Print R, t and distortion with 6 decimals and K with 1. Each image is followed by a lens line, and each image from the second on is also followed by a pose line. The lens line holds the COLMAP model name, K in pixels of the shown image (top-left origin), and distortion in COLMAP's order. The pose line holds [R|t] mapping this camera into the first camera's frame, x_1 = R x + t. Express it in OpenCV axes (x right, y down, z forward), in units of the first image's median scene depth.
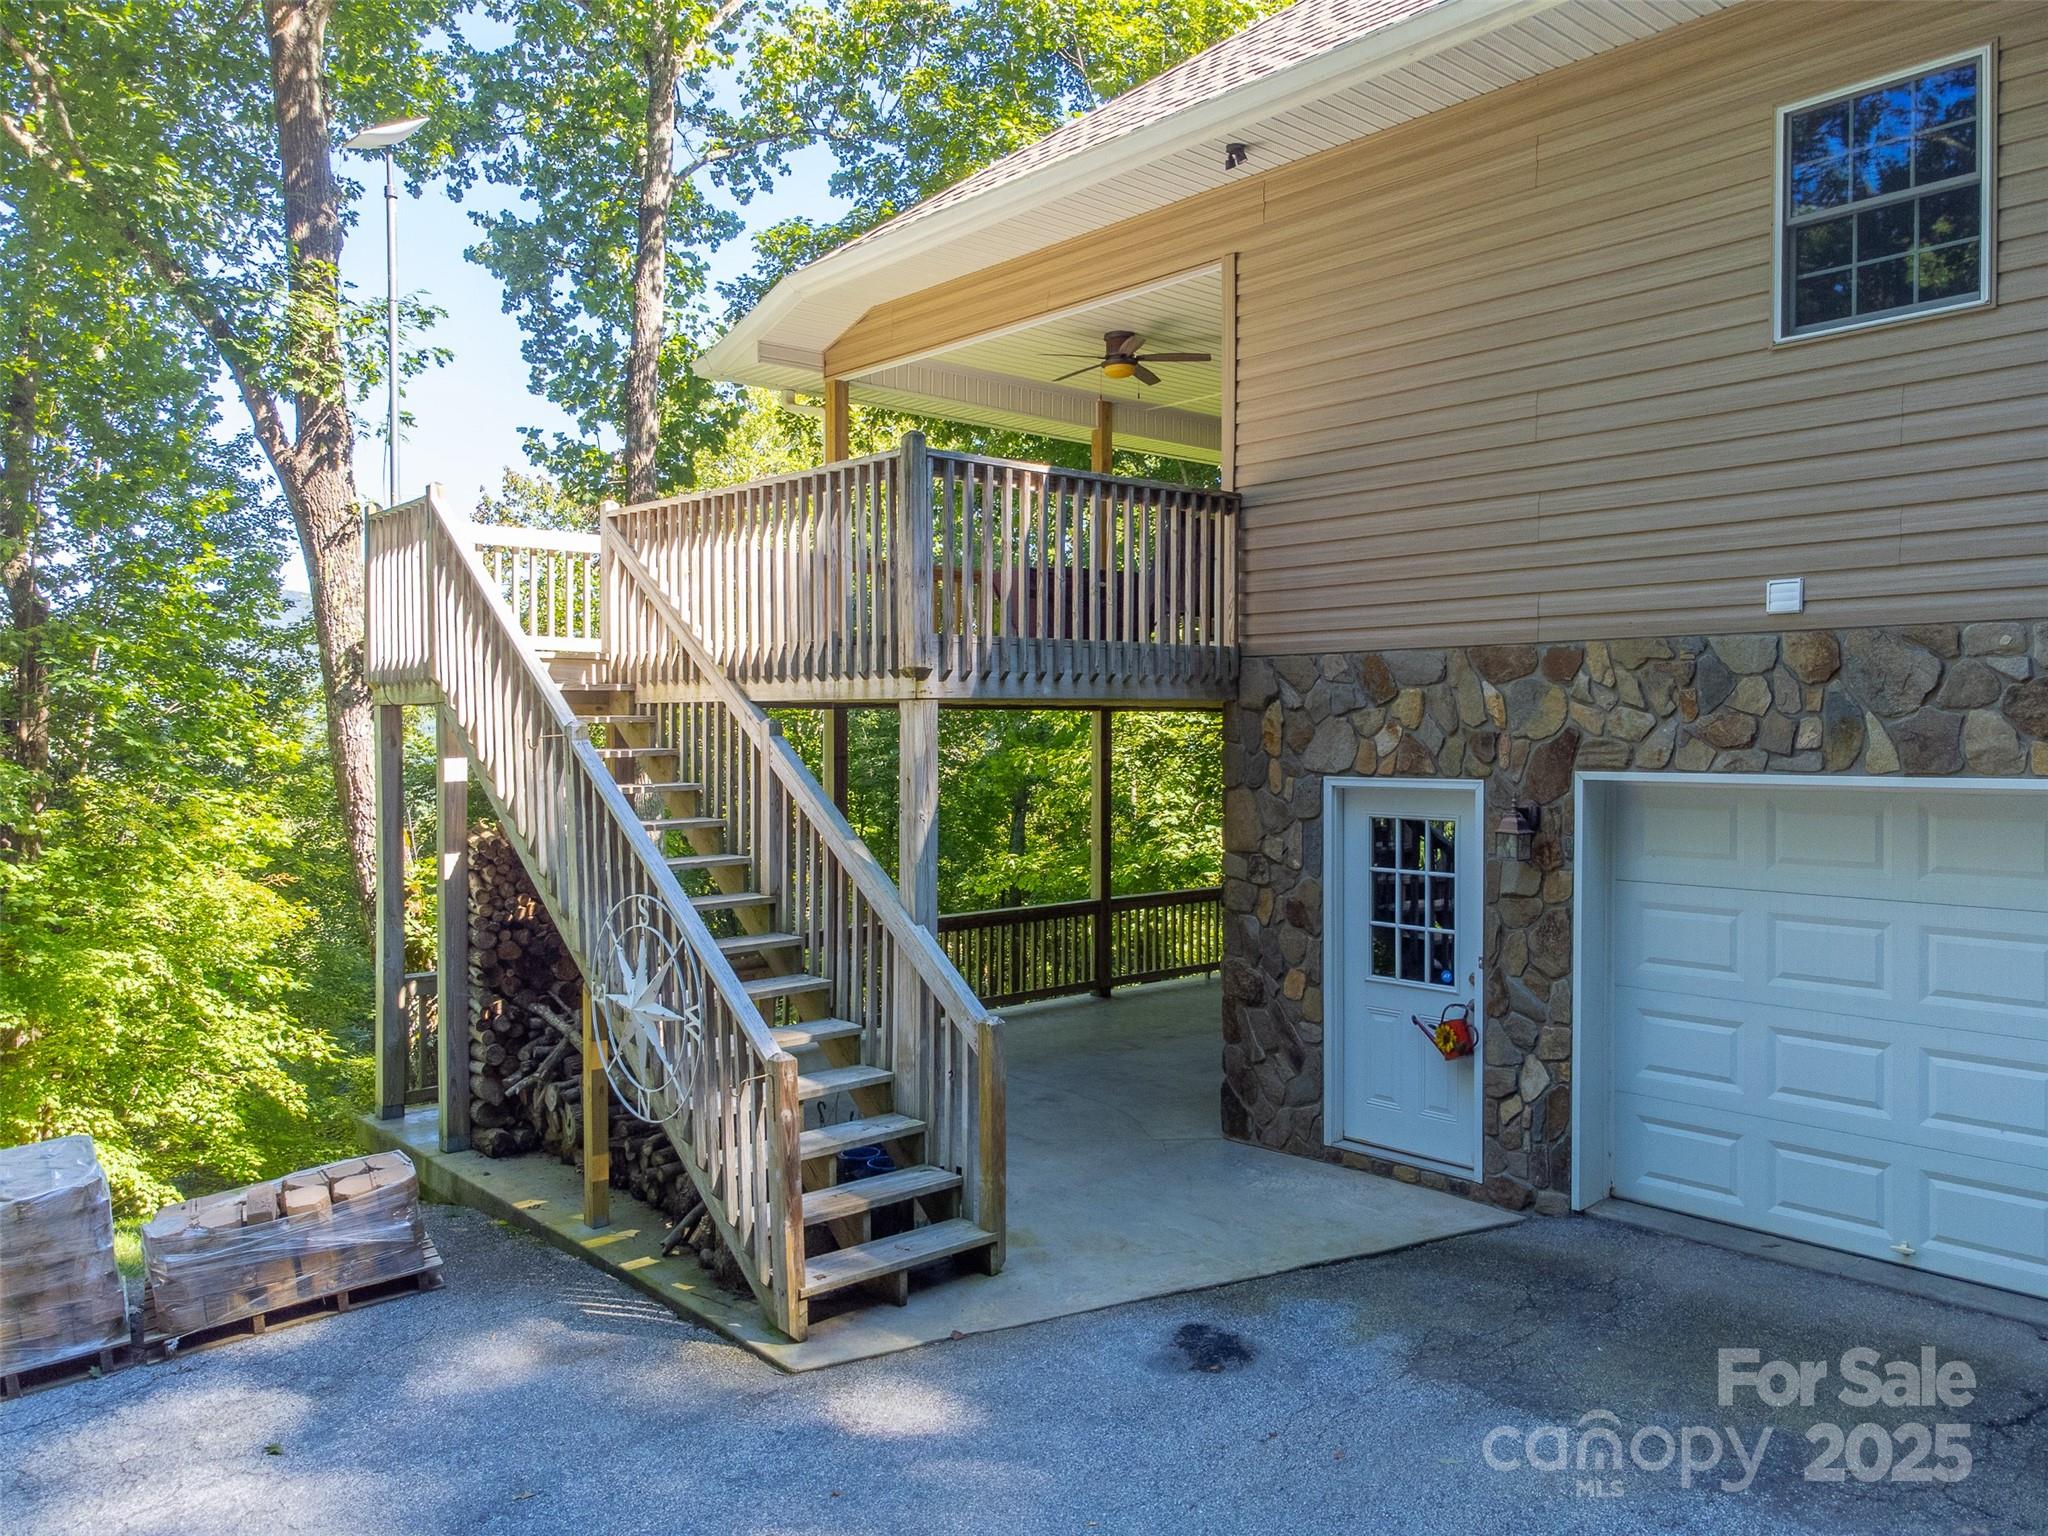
lens RADIAL K [[1510.3, 0, 1020.7], [0, 1510.3, 752.4], [0, 0, 1]] dist [0.002306, -0.001345]
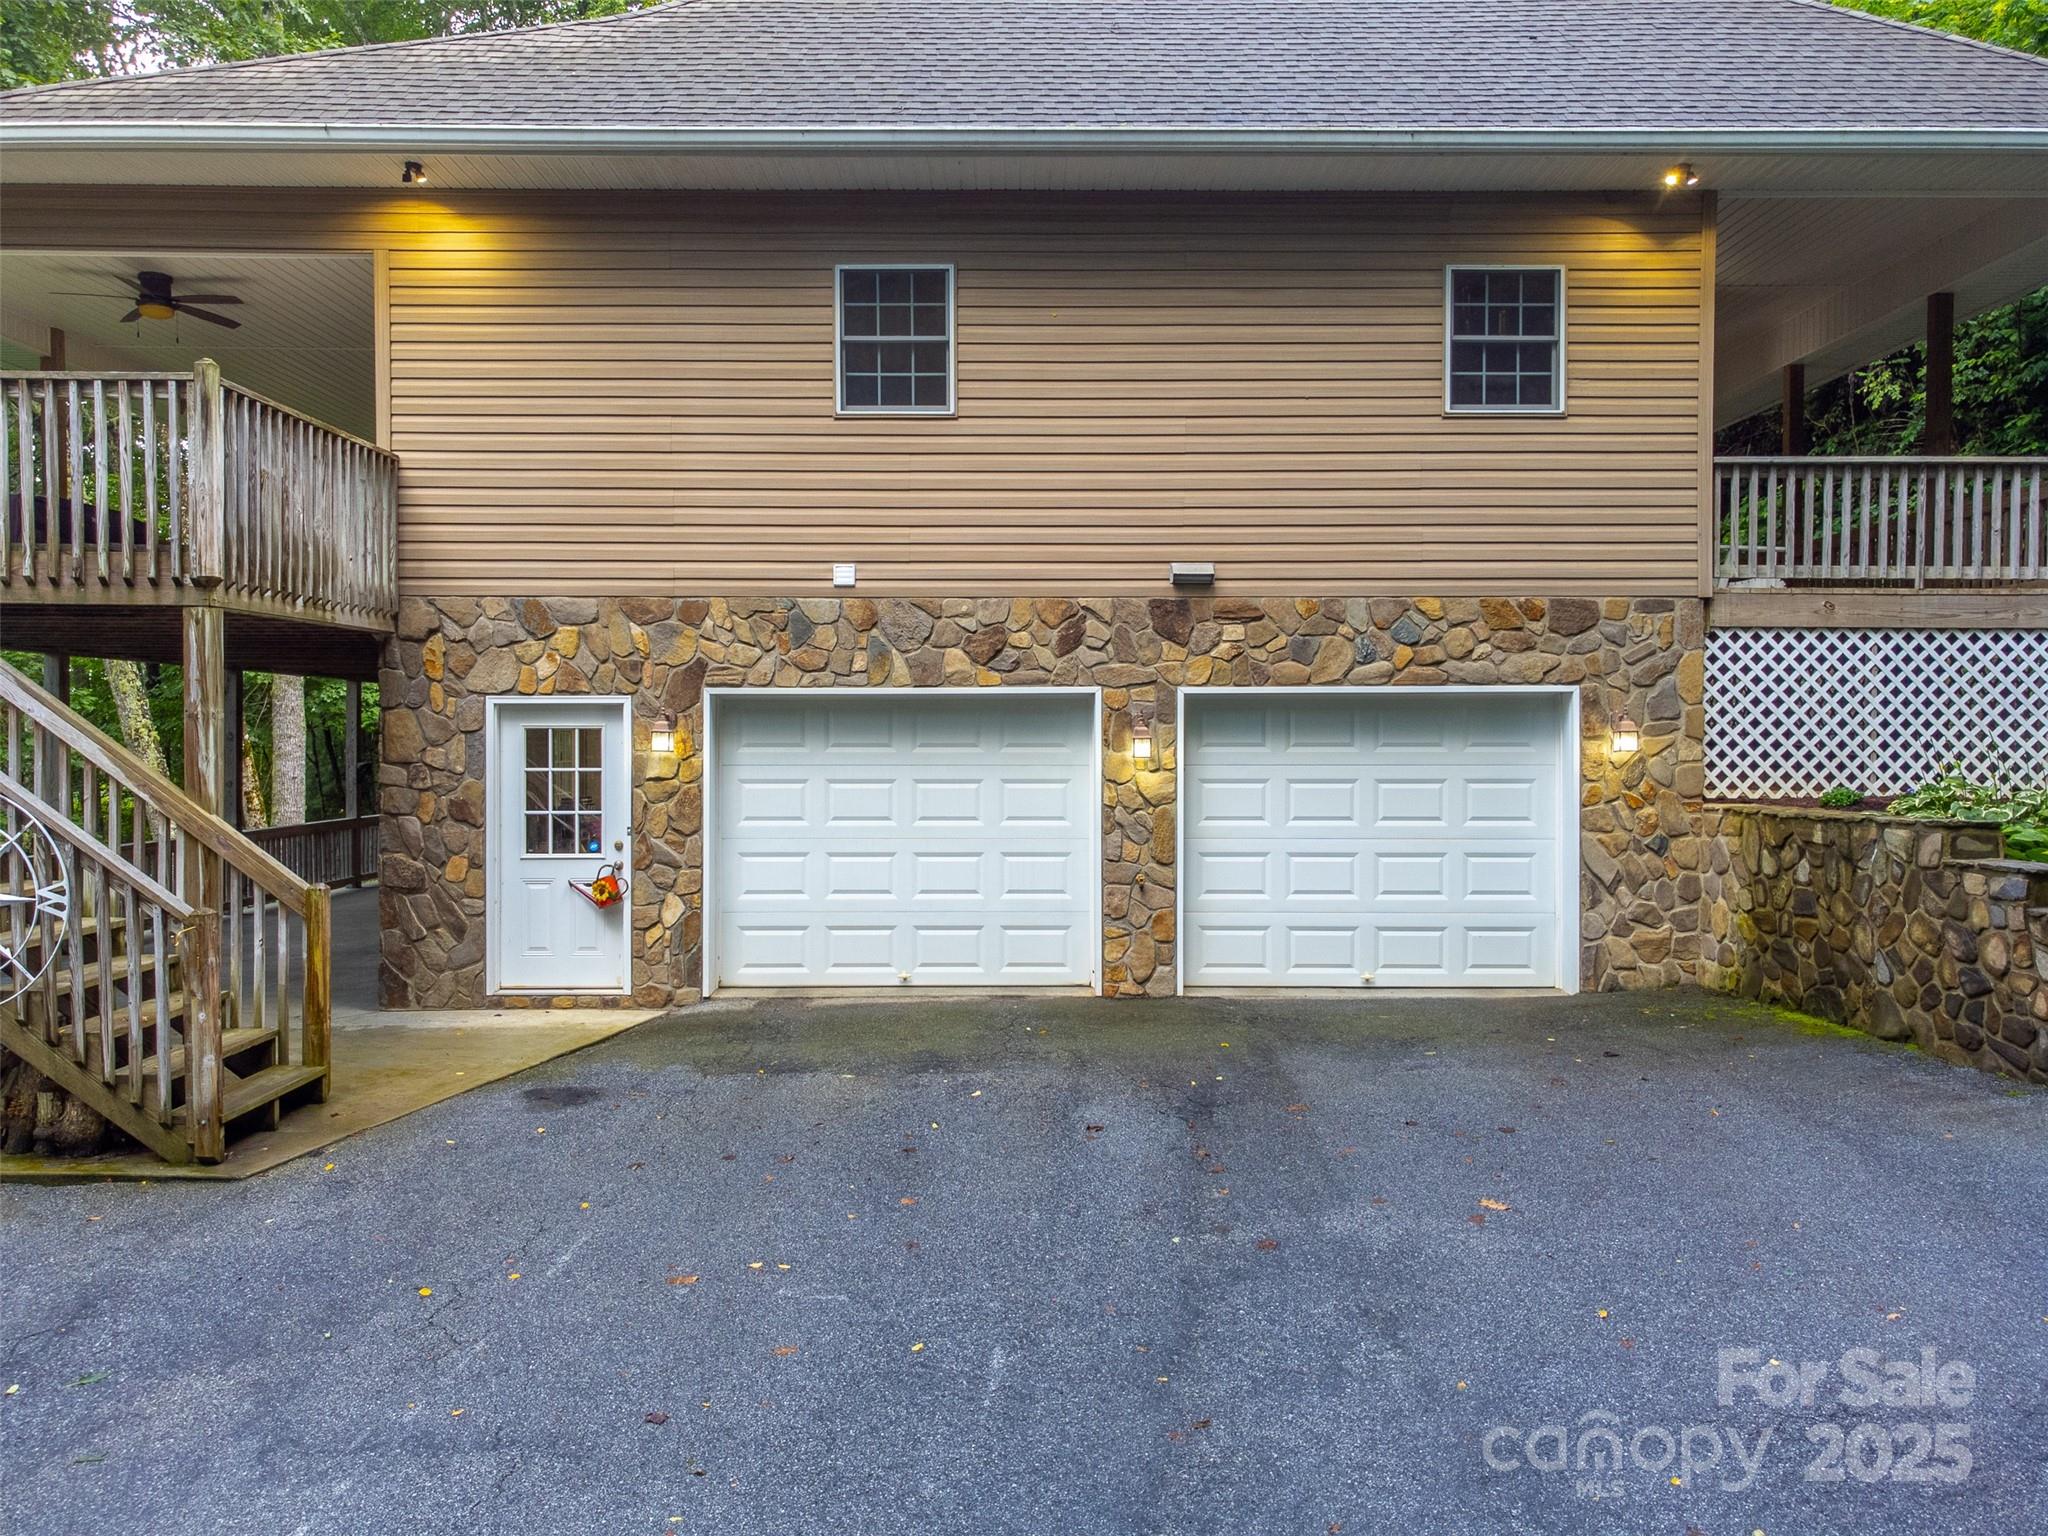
lens RADIAL K [[1510.3, 0, 1020.7], [0, 1510.3, 752.4], [0, 0, 1]] dist [0.002306, -0.001345]
pose [[0.660615, -0.006175, 0.750699, -0.498339], [0.008042, 0.999967, 0.001149, 0.073143], [-0.750682, 0.005278, 0.660643, -0.162051]]
